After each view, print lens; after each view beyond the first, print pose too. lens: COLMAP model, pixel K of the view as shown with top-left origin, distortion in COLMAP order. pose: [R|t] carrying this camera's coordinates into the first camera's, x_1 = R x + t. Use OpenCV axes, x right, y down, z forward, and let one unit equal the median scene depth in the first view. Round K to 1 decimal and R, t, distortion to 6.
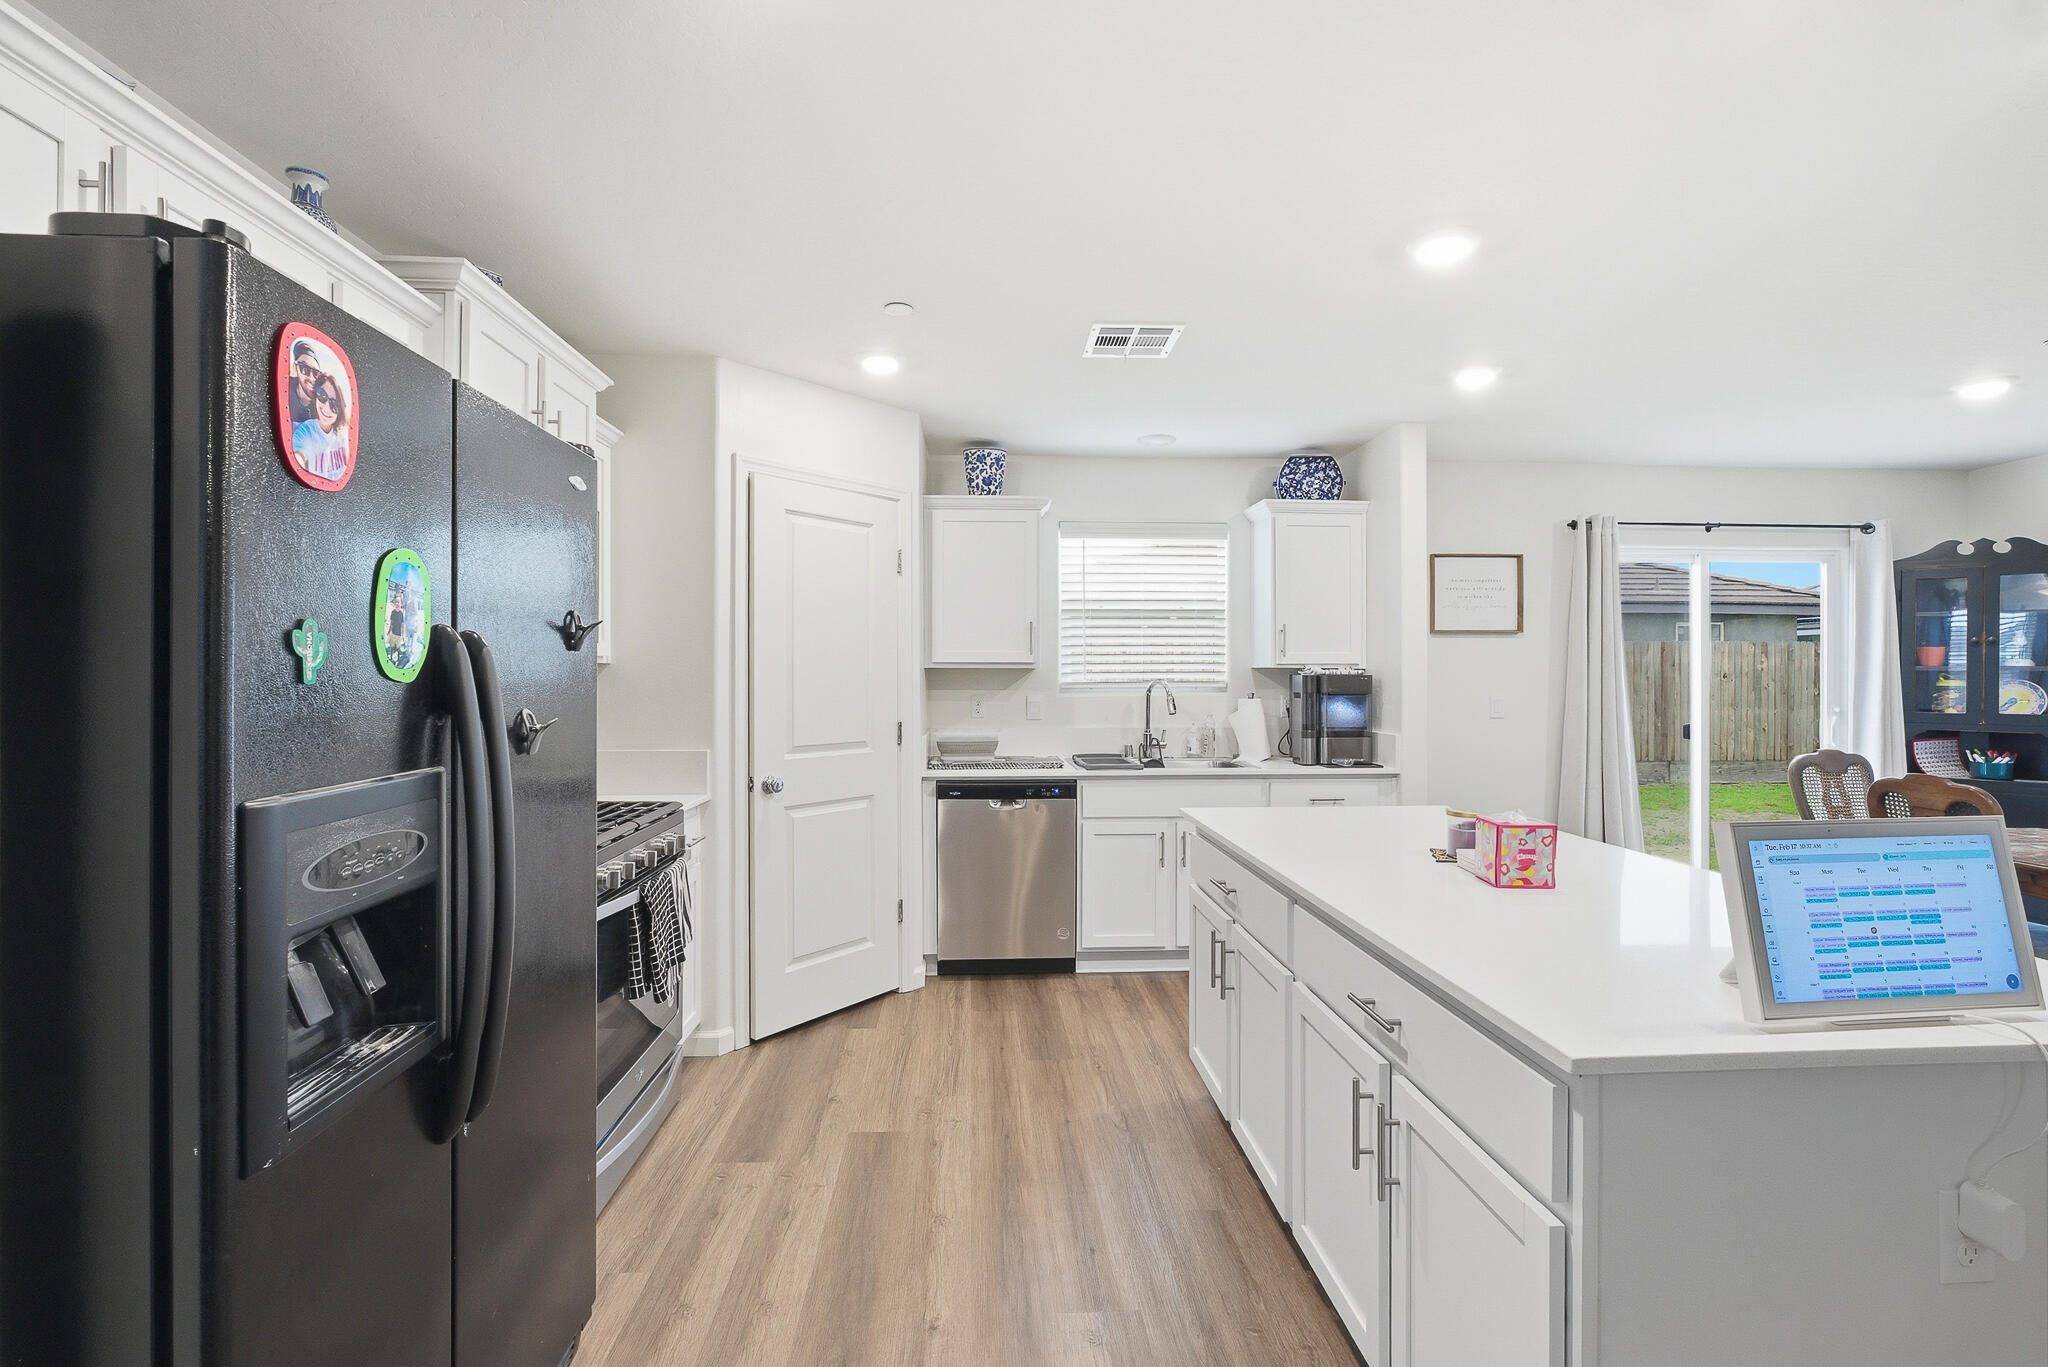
lens RADIAL K [[910.0, 0, 1023.1], [0, 910.0, 673.5], [0, 0, 1]] dist [-0.017663, 0.007561]
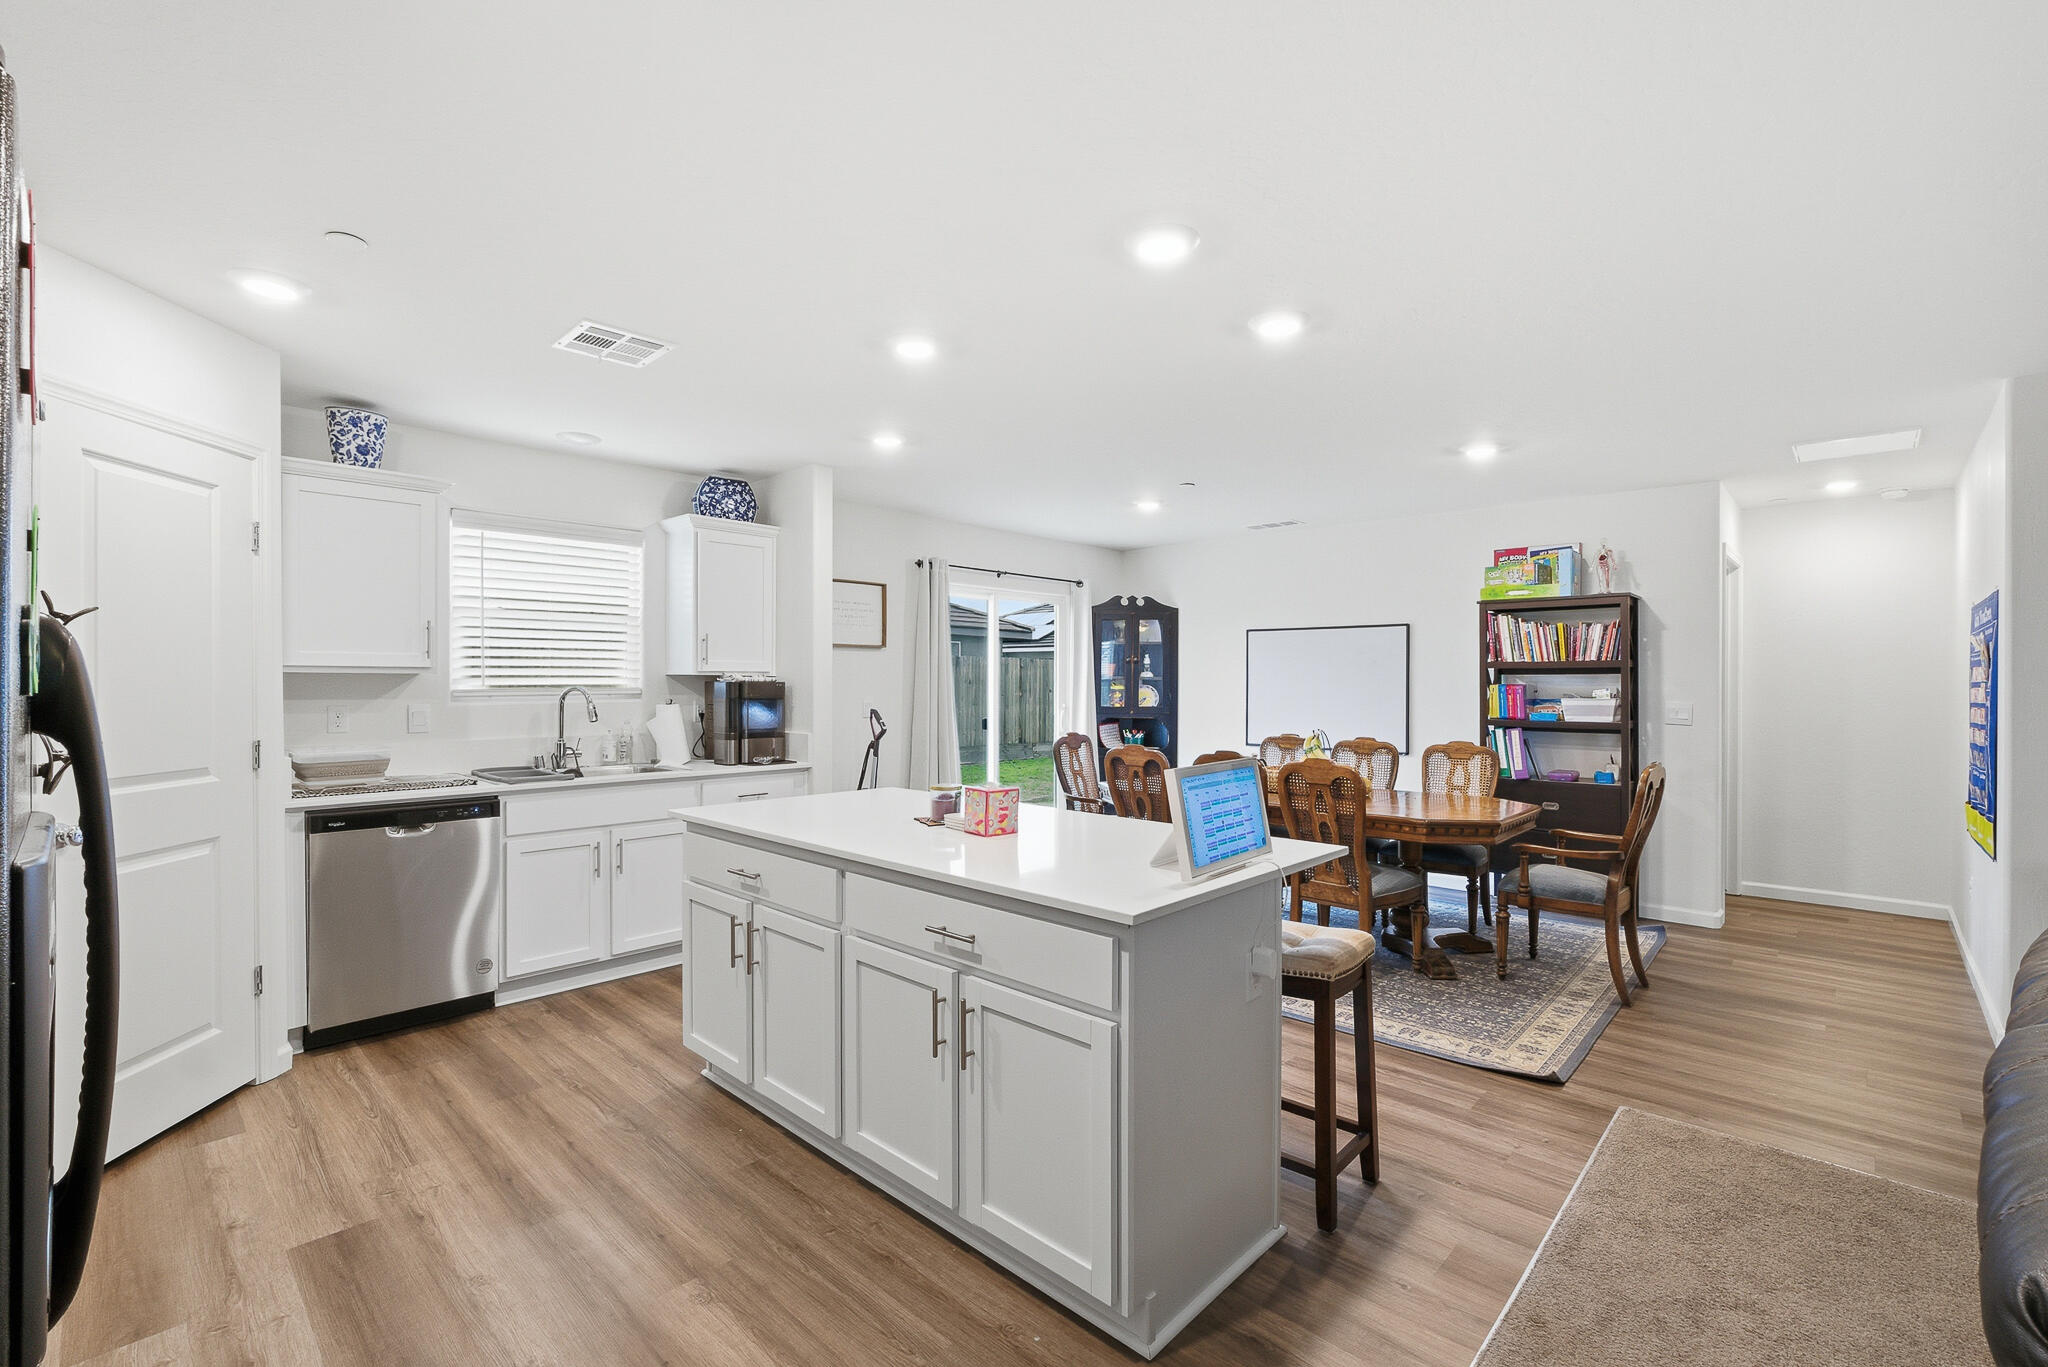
lens RADIAL K [[890.4, 0, 1024.0], [0, 890.4, 683.5], [0, 0, 1]] dist [-0.009884, 0.000707]
pose [[0.728463, -0.000548, 0.685084, -0.162554], [-0.002550, 0.999991, 0.003513, -0.000890], [-0.685080, -0.004306, 0.728455, -0.011902]]
